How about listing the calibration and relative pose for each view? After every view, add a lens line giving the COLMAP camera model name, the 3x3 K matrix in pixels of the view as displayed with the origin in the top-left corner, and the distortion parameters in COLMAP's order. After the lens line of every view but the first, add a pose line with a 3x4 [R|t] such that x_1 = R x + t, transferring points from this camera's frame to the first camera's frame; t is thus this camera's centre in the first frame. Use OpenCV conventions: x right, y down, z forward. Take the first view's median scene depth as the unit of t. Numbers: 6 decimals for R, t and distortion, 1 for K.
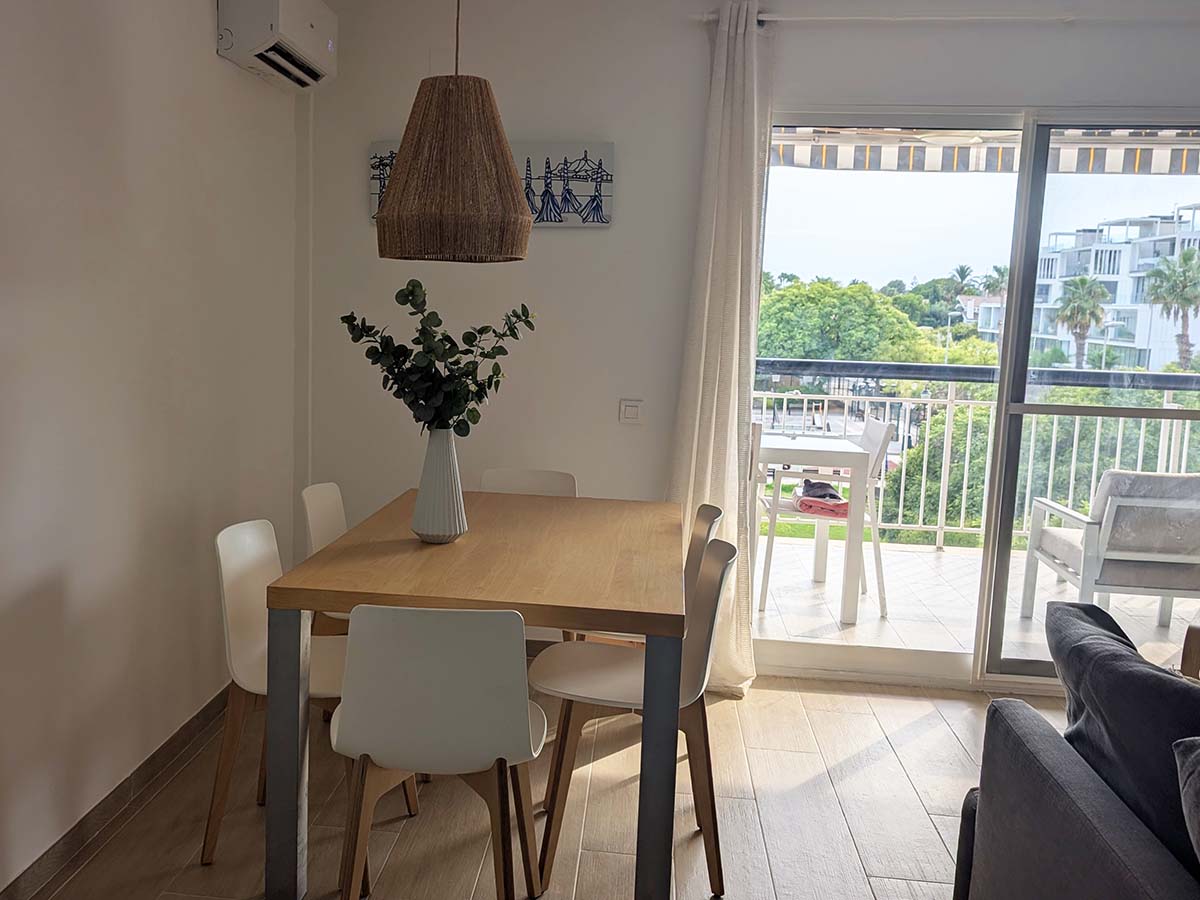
lens RADIAL K [[1154.9, 0, 598.9], [0, 1154.9, 467.9], [0, 0, 1]] dist [0.053528, -0.024181]
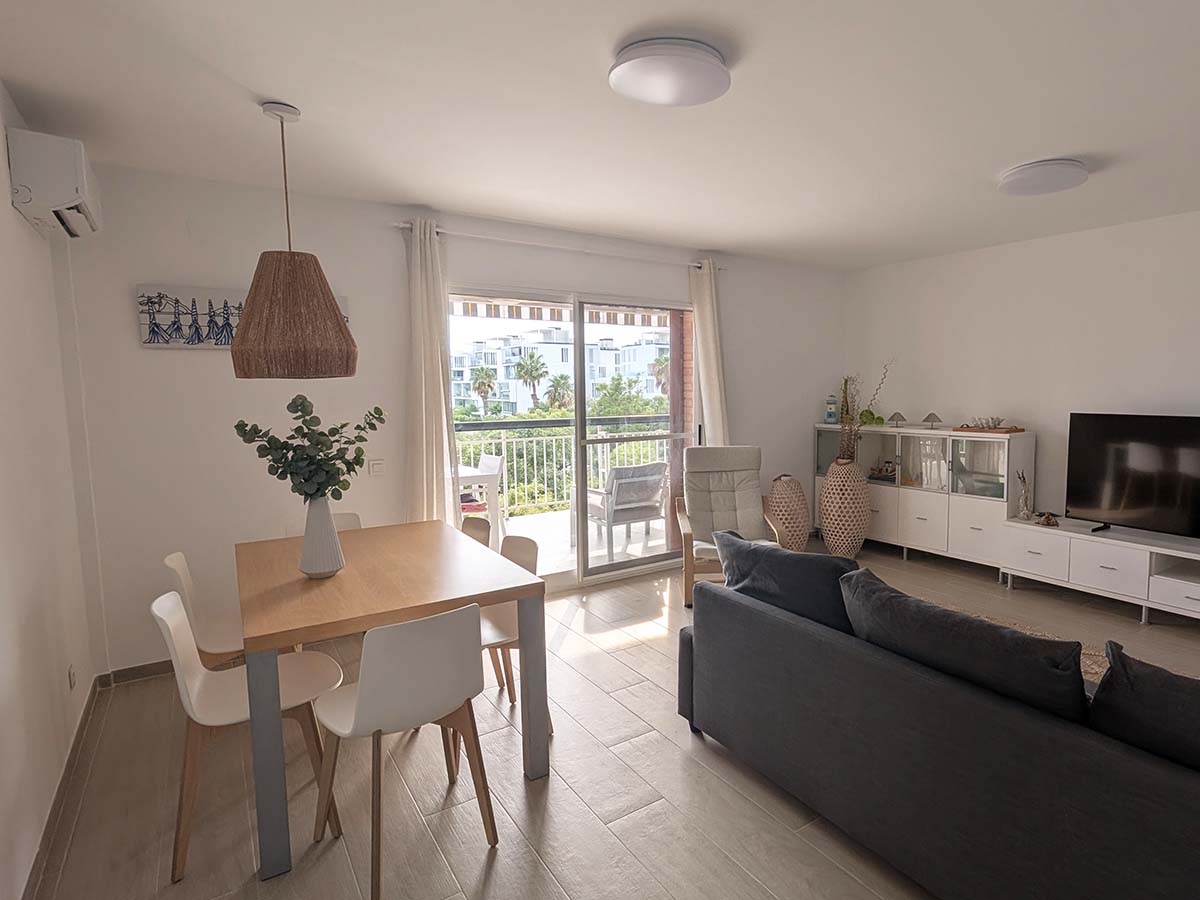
lens RADIAL K [[644.4, 0, 652.7], [0, 644.4, 447.7], [0, 0, 1]] dist [0.003029, 0.001269]
pose [[0.731611, -0.103038, 0.673890, -0.304056], [0.122200, 0.992322, 0.019061, -0.049061], [-0.670680, 0.068404, 0.738586, 0.109722]]
